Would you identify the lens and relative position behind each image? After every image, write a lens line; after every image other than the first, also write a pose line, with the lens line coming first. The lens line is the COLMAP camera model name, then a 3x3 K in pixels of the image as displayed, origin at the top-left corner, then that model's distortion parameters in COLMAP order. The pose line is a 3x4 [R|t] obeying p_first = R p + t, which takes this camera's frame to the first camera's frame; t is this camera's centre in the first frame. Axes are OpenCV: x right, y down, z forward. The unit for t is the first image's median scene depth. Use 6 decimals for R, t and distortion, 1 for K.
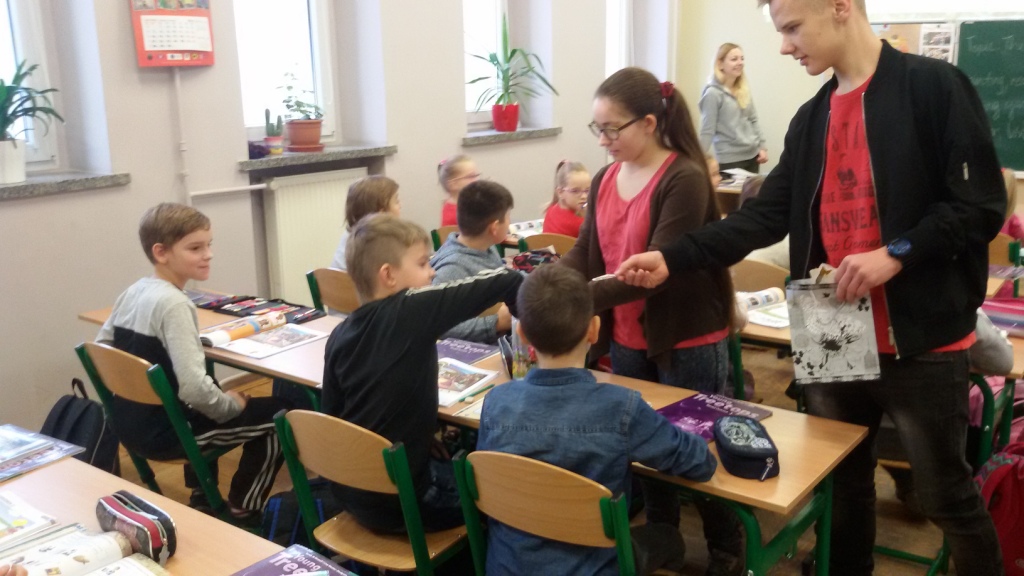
lens RADIAL K [[978.4, 0, 512.0], [0, 978.4, 288.0], [0, 0, 1]] dist [0.228079, -0.492616]
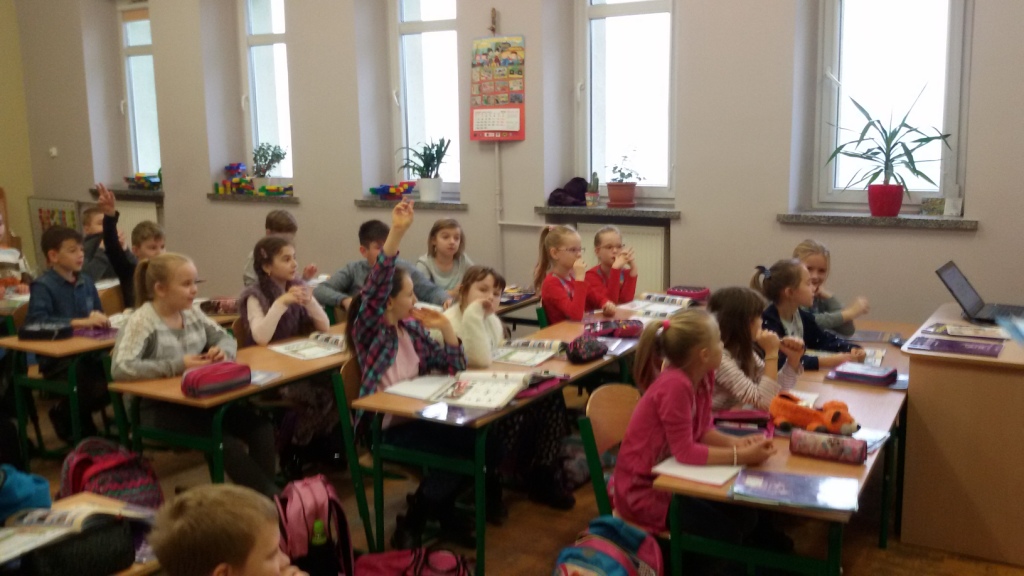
lens RADIAL K [[962.0, 0, 512.0], [0, 962.0, 288.0], [0, 0, 1]] dist [0.164833, -0.429981]
pose [[0.107357, 0.179305, -0.977918, 0.808950], [-0.214731, 0.964570, 0.153284, -0.161356], [0.970755, 0.193533, 0.142055, 0.585303]]
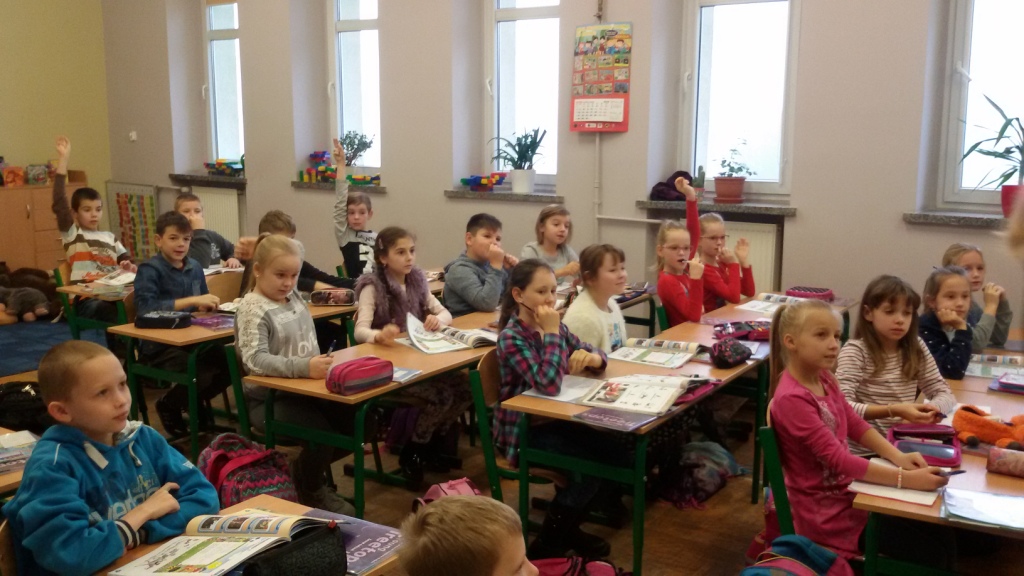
lens RADIAL K [[962.0, 0, 512.0], [0, 962.0, 288.0], [0, 0, 1]] dist [0.164833, -0.429981]
pose [[0.071732, 0.187755, -0.979593, 0.773757], [-0.231476, 0.958443, 0.166751, -0.142852], [0.970192, 0.214791, 0.112212, 0.521679]]
